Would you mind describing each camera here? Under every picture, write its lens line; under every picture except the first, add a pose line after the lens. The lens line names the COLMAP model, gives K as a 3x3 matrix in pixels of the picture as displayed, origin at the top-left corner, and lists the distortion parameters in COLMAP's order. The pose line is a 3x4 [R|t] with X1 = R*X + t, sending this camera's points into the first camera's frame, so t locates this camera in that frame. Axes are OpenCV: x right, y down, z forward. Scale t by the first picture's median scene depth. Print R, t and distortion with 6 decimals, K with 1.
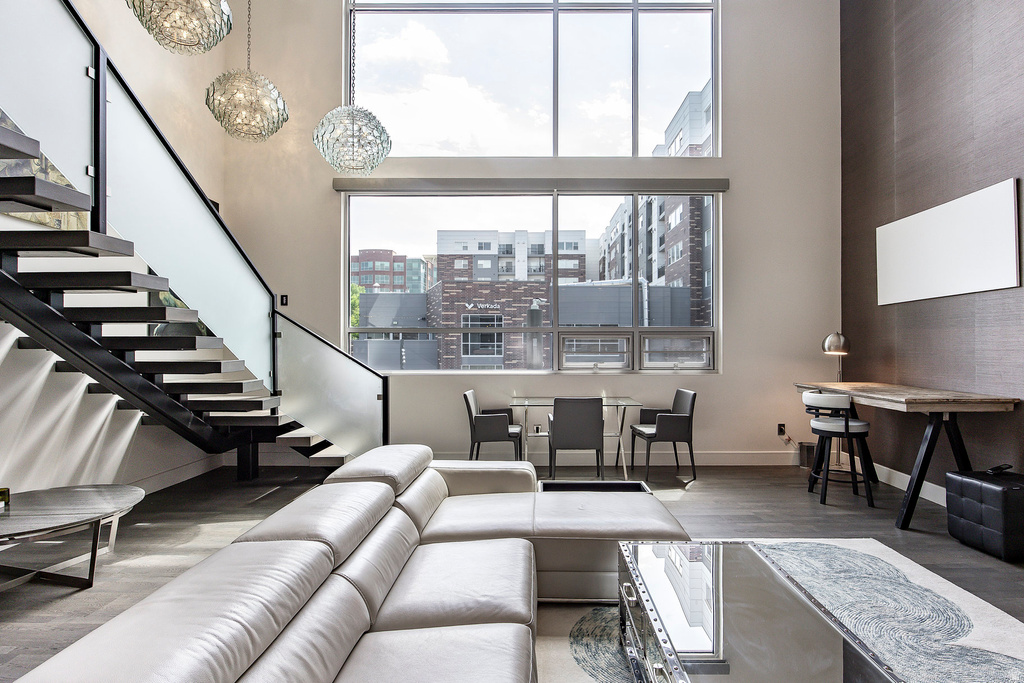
lens RADIAL K [[526.5, 0, 528.6], [0, 526.5, 343.6], [0, 0, 1]] dist [-0.011600, -0.001418]
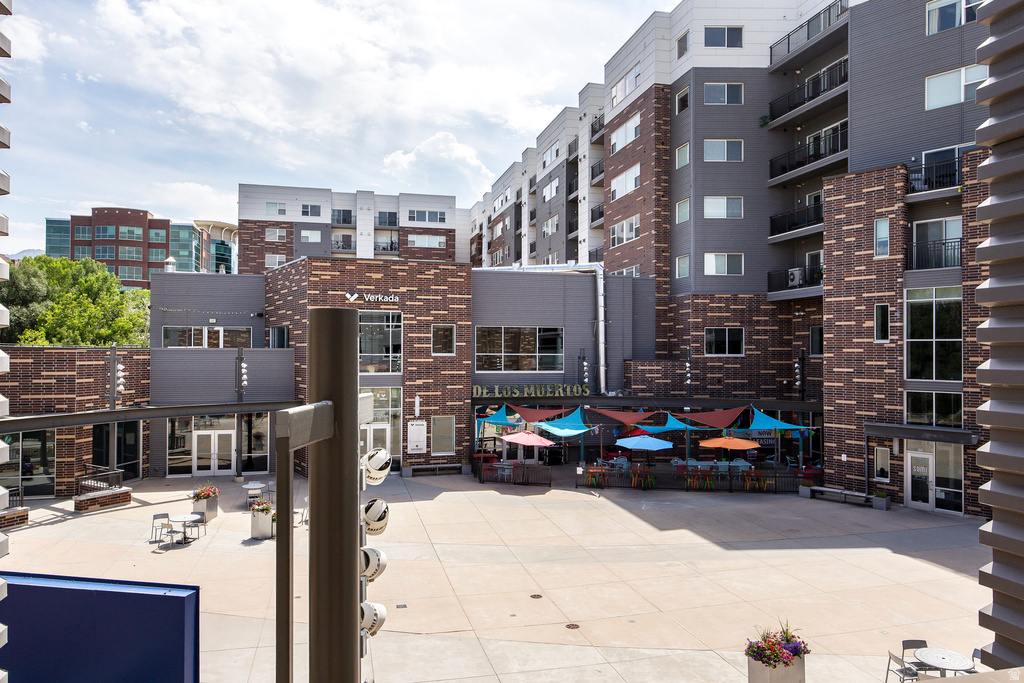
lens RADIAL K [[690.9, 0, 502.1], [0, 690.9, 347.3], [0, 0, 1]] dist [-0.012884, 0.002733]
pose [[0.969080, 0.004984, 0.246697, -0.141707], [-0.004442, 0.999986, -0.002753, -0.008054], [-0.246708, 0.001572, 0.969089, 0.130047]]
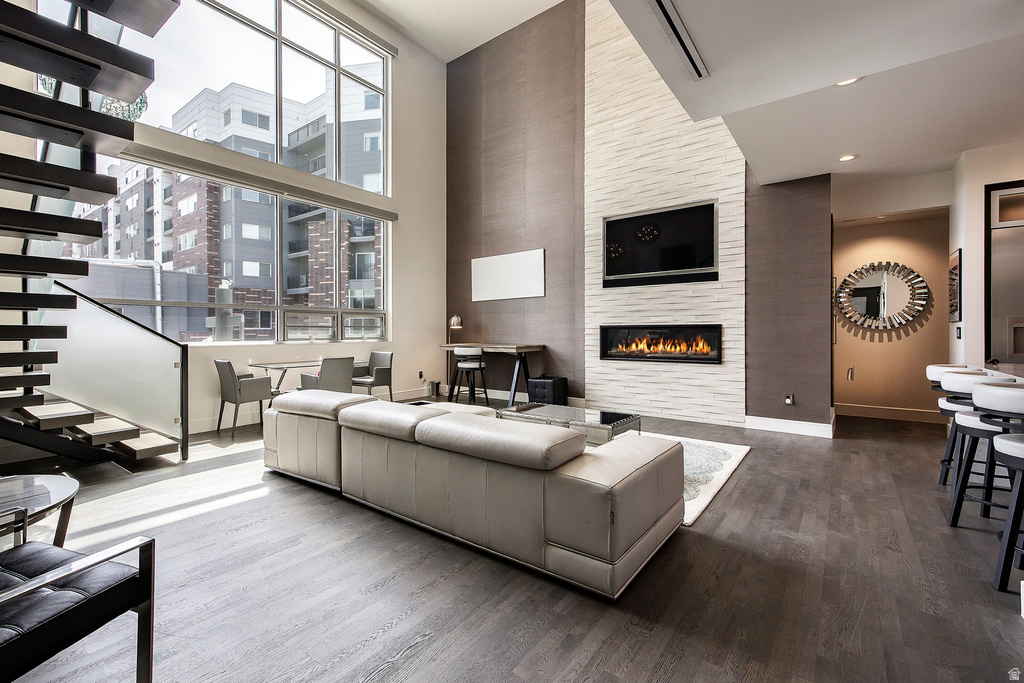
lens RADIAL K [[451.5, 0, 489.8], [0, 451.5, 335.9], [0, 0, 1]] dist [0.014439, -0.000061]
pose [[0.607697, -0.008381, 0.794125, -0.077073], [-0.000140, 0.999943, 0.010661, 0.004366], [-0.794169, -0.006590, 0.607661, -0.002413]]
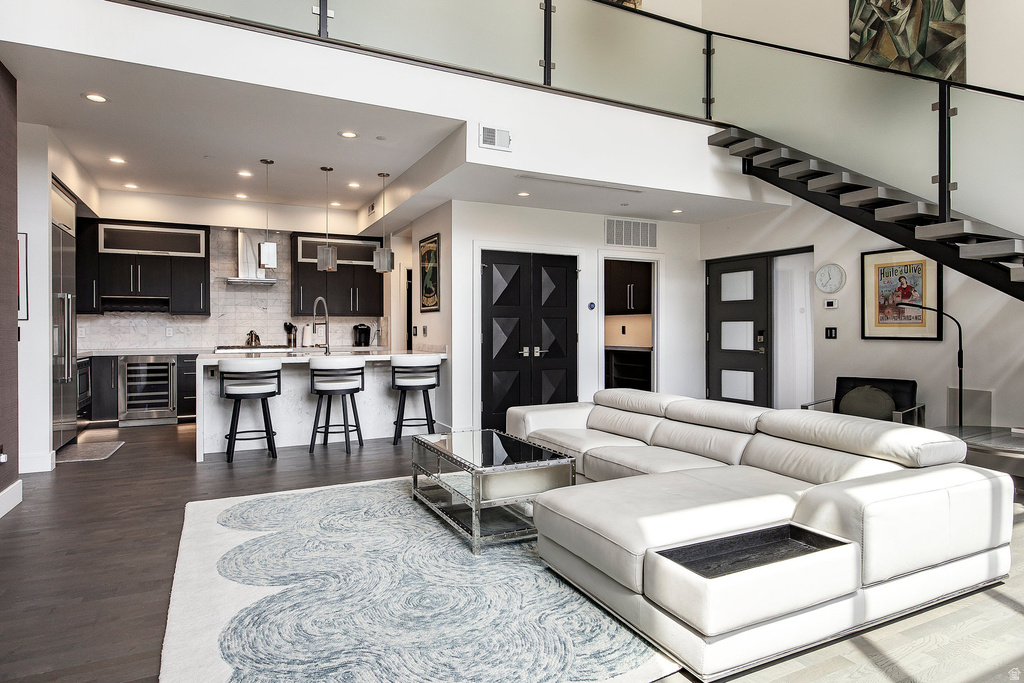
lens RADIAL K [[596.9, 0, 514.6], [0, 596.9, 311.5], [0, 0, 1]] dist [0.005438, 0.002791]
pose [[-0.890683, -0.017261, -0.454298, 0.059497], [-0.001194, 0.999364, -0.035630, 0.005208], [0.454624, -0.031192, -0.890137, 0.138064]]
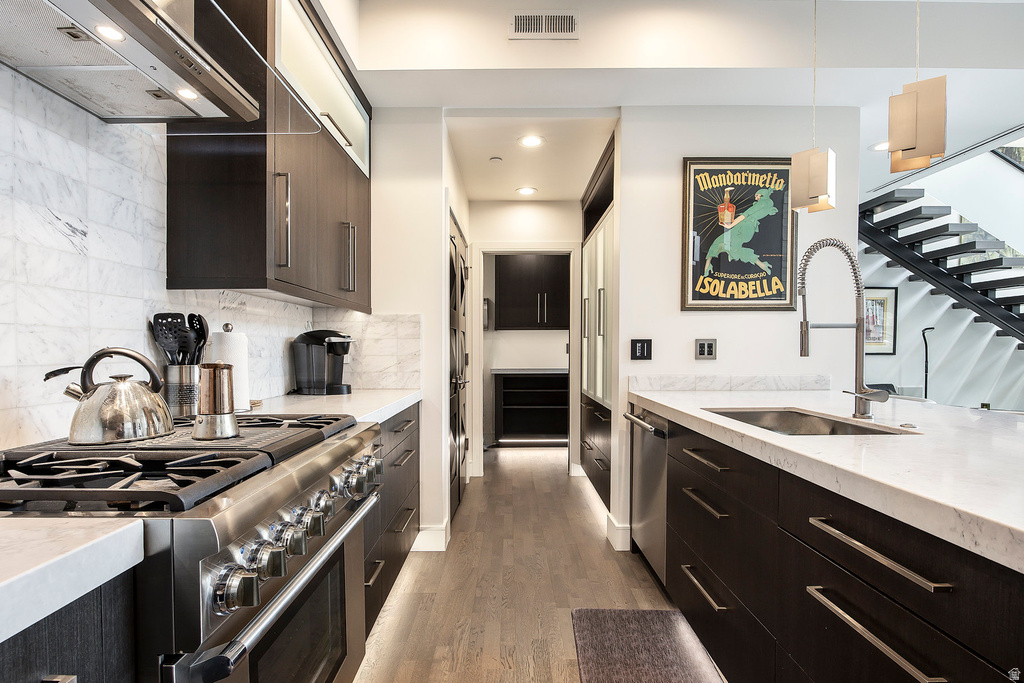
lens RADIAL K [[502.9, 0, 513.7], [0, 502.9, 353.0], [0, 0, 1]] dist [-0.006288, -0.001578]
pose [[0.002391, 0.007720, -0.999967, 0.076268], [0.002943, 0.999966, 0.007727, 0.004668], [0.999993, -0.002961, 0.002368, -0.069934]]
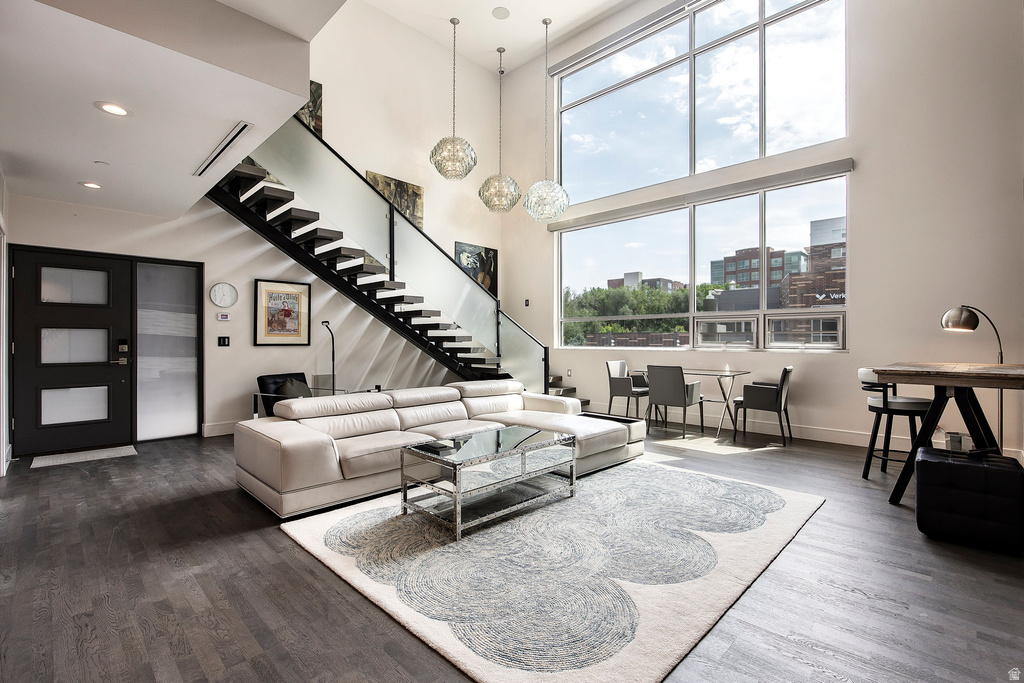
lens RADIAL K [[469.2, 0, 515.7], [0, 469.2, 335.7], [0, 0, 1]] dist [-0.010797, -0.000558]
pose [[0.718195, -0.004994, -0.695824, 0.082833], [0.001558, 0.999983, -0.005568, 0.004377], [0.695840, 0.002915, 0.718191, -0.012419]]
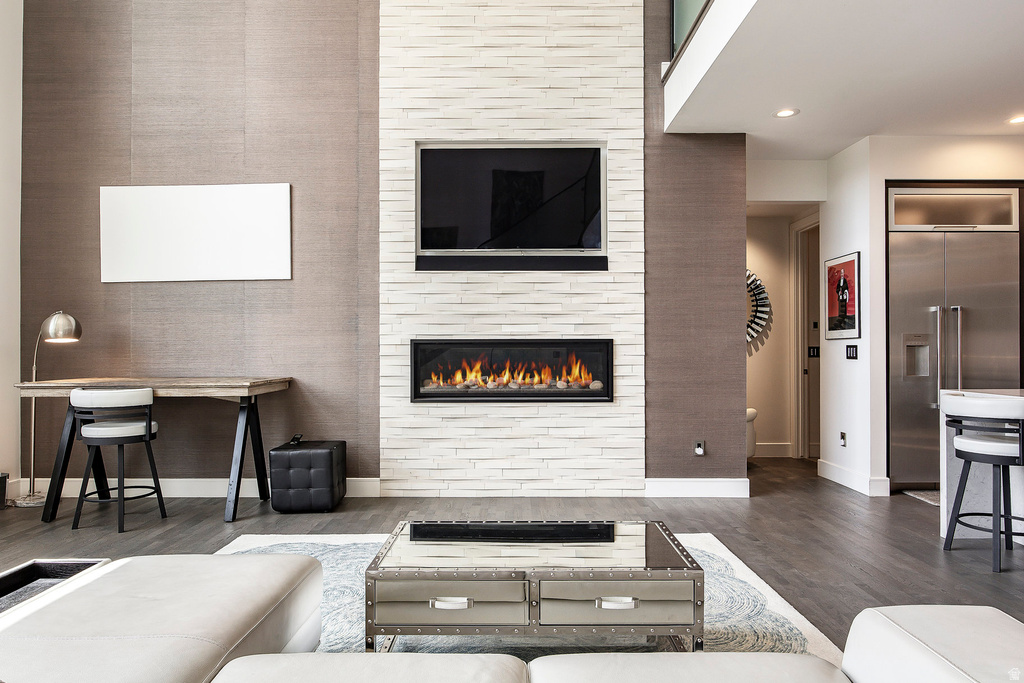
lens RADIAL K [[636.9, 0, 518.8], [0, 636.9, 348.5], [0, 0, 1]] dist [-0.003589, -0.000749]
pose [[-0.010388, -0.000954, 0.999946, -0.045072], [-0.001024, 0.999999, 0.000943, 0.003961], [-0.999946, -0.001014, -0.010389, 0.049777]]
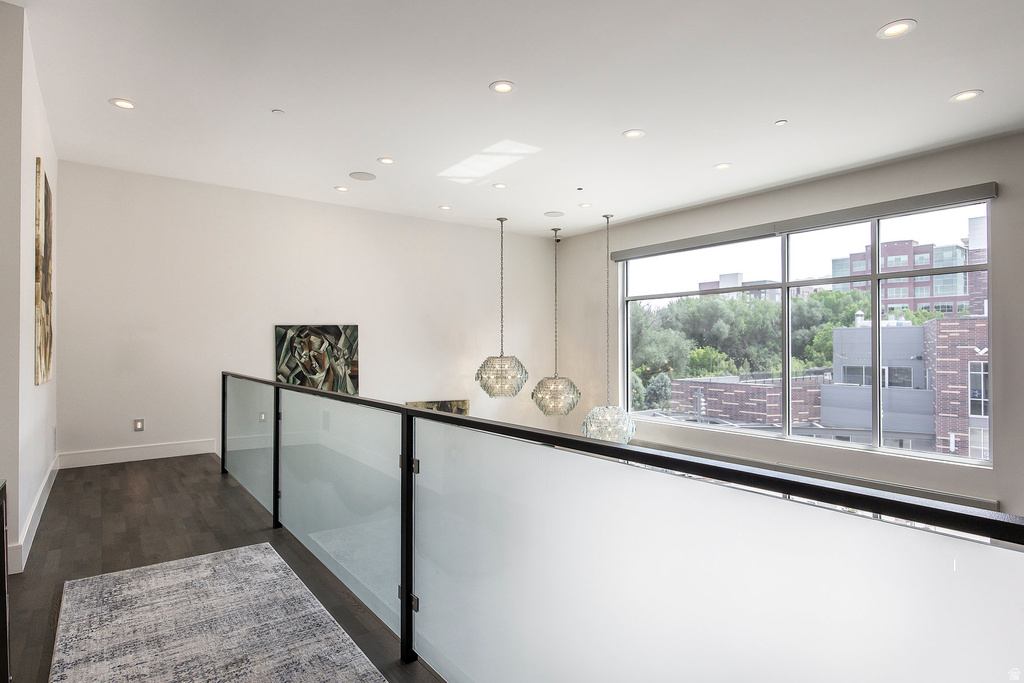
lens RADIAL K [[540.0, 0, 506.7], [0, 540.0, 344.8], [0, 0, 1]] dist [-0.003948, -0.001441]
pose [[0.606249, -0.003948, -0.795265, 0.088364], [0.007485, 0.999972, 0.000742, -0.085116], [0.795240, -0.006402, 0.606261, -0.009399]]
